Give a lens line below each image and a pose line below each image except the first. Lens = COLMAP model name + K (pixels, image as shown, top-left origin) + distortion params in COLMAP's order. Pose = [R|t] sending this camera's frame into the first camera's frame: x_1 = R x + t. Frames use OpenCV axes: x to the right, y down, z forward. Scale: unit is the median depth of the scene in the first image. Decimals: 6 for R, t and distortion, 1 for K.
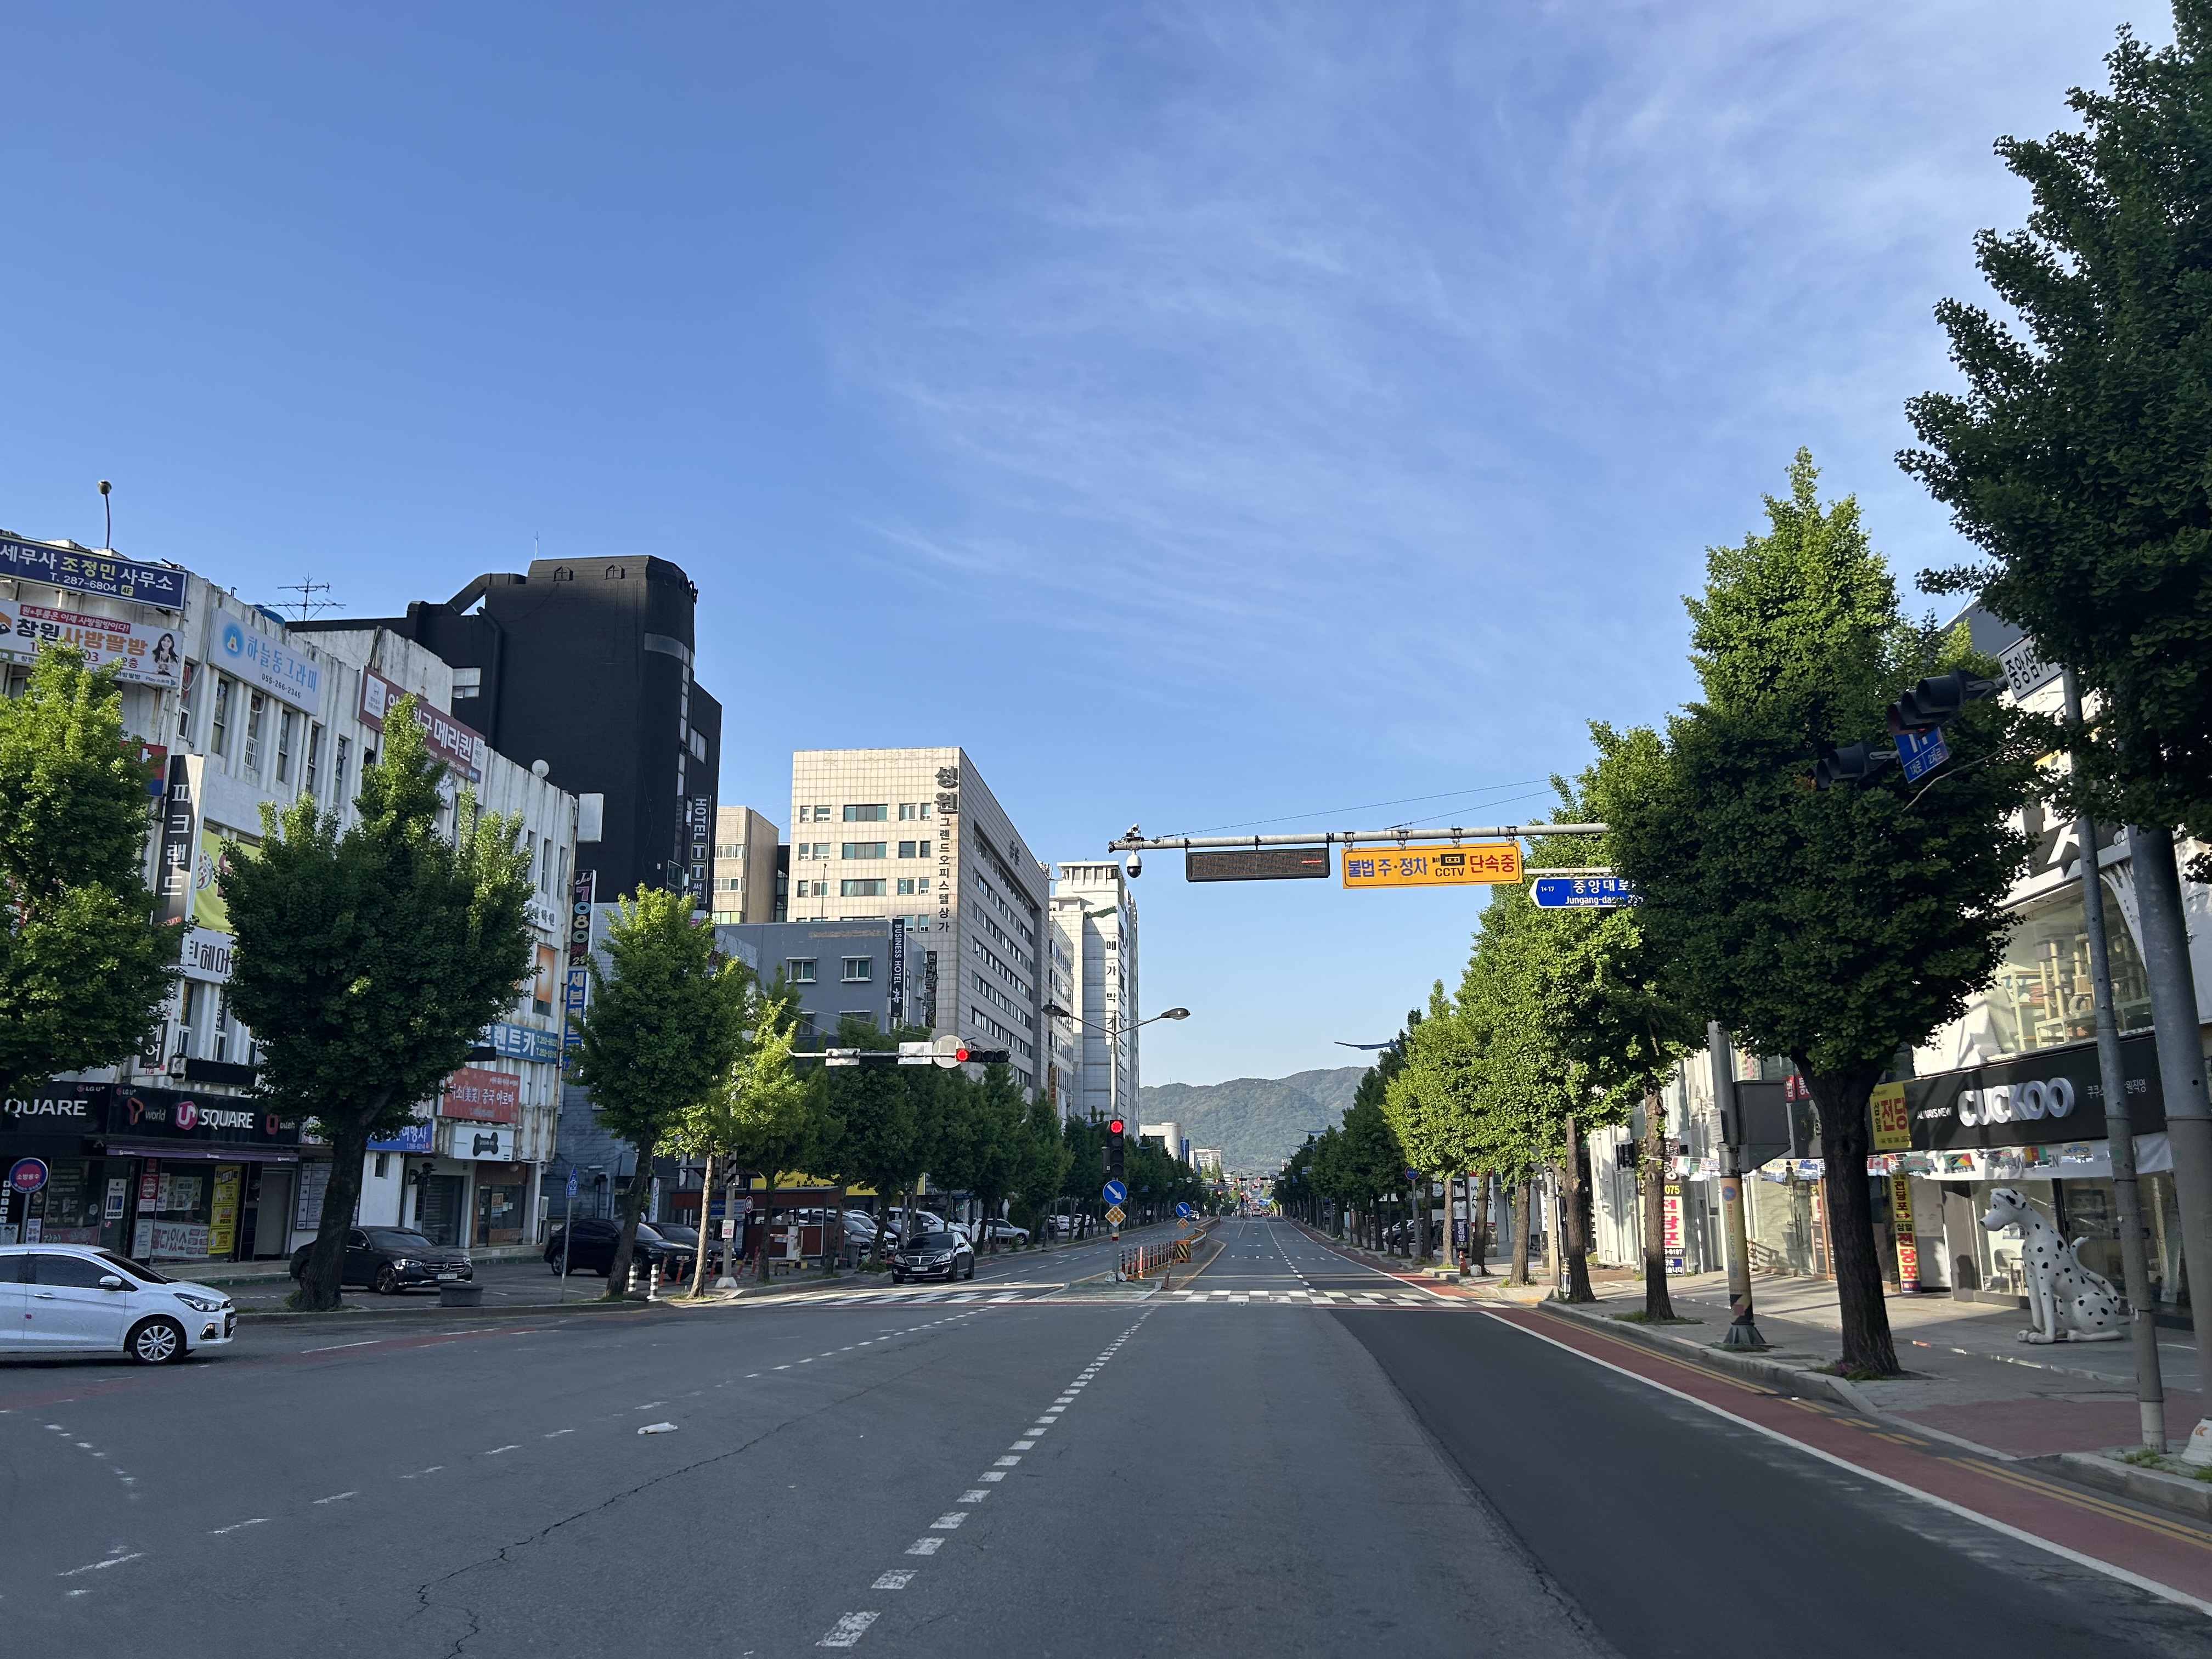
lens RADIAL K [[1671.9, 0, 1112.2], [0, 1671.9, 826.8], [0, 0, 1]] dist [0.144095, -0.196608]
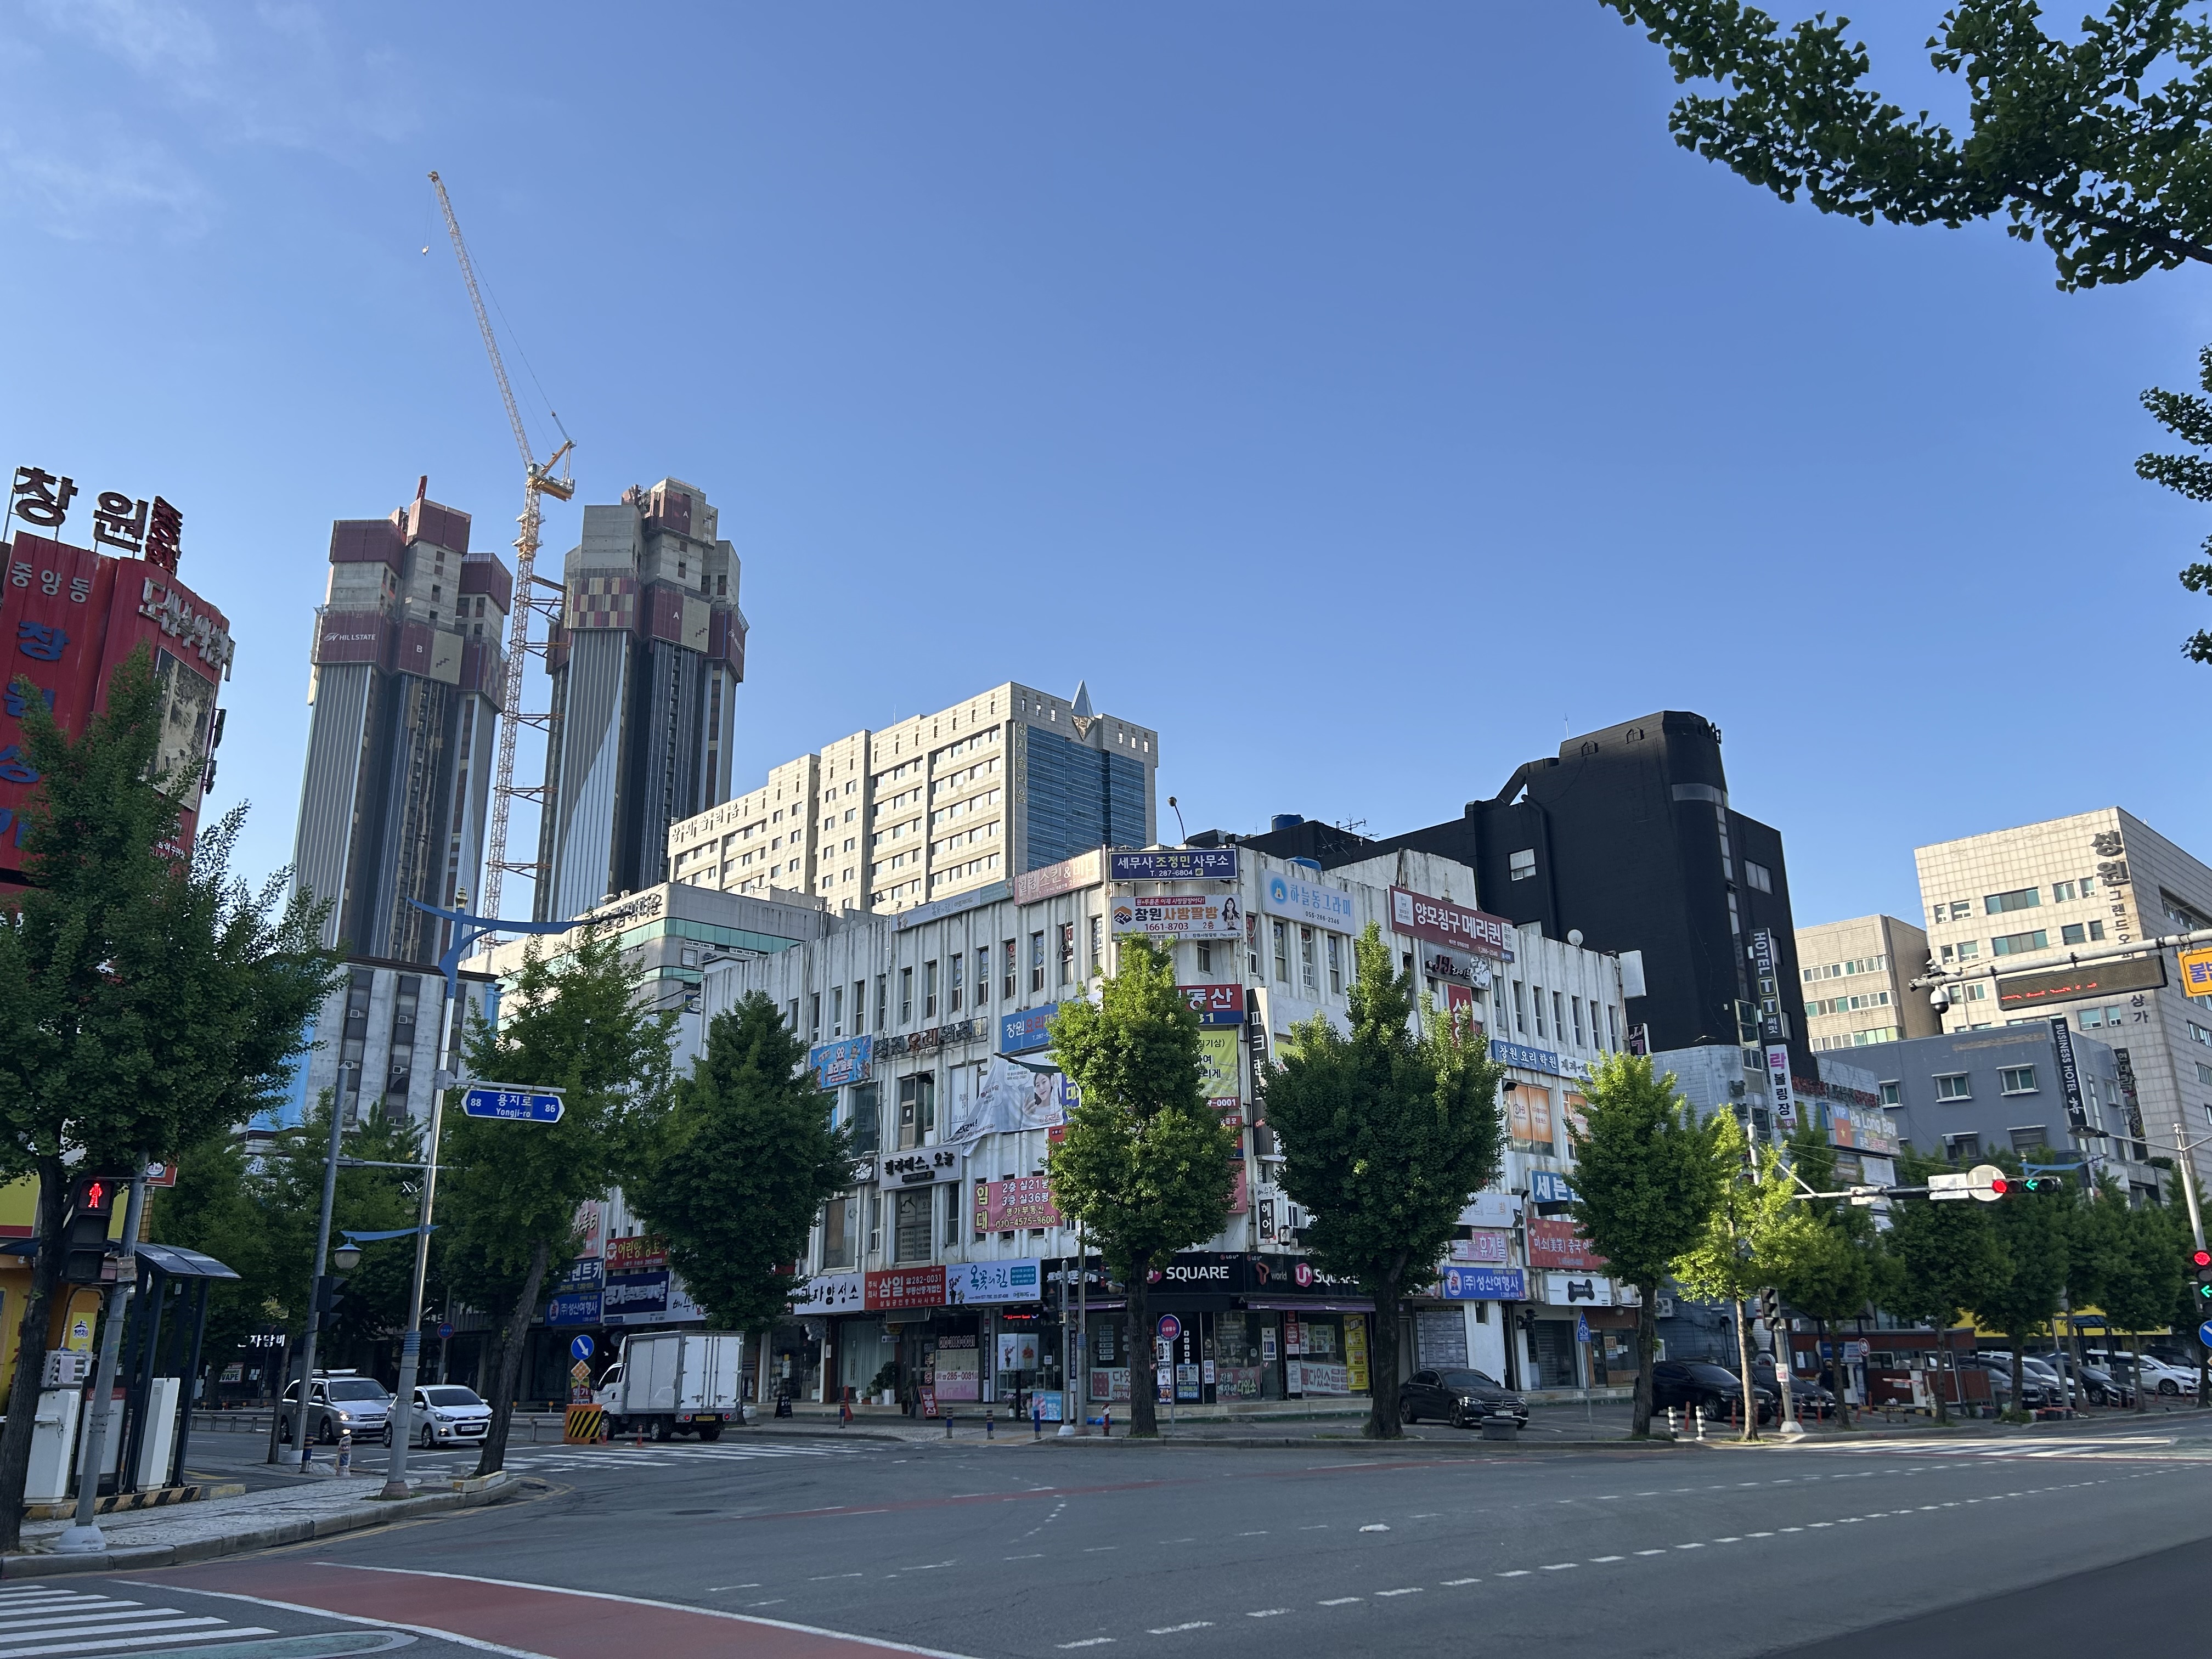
lens RADIAL K [[1688.2, 0, 1103.6], [0, 1688.2, 744.5], [0, 0, 1]] dist [0.001457, -0.008992]
pose [[0.760573, -0.224600, -0.609167, 0.173952], [0.148066, 0.973537, -0.174077, -0.014929], [0.632144, 0.042202, 0.773701, -0.059855]]
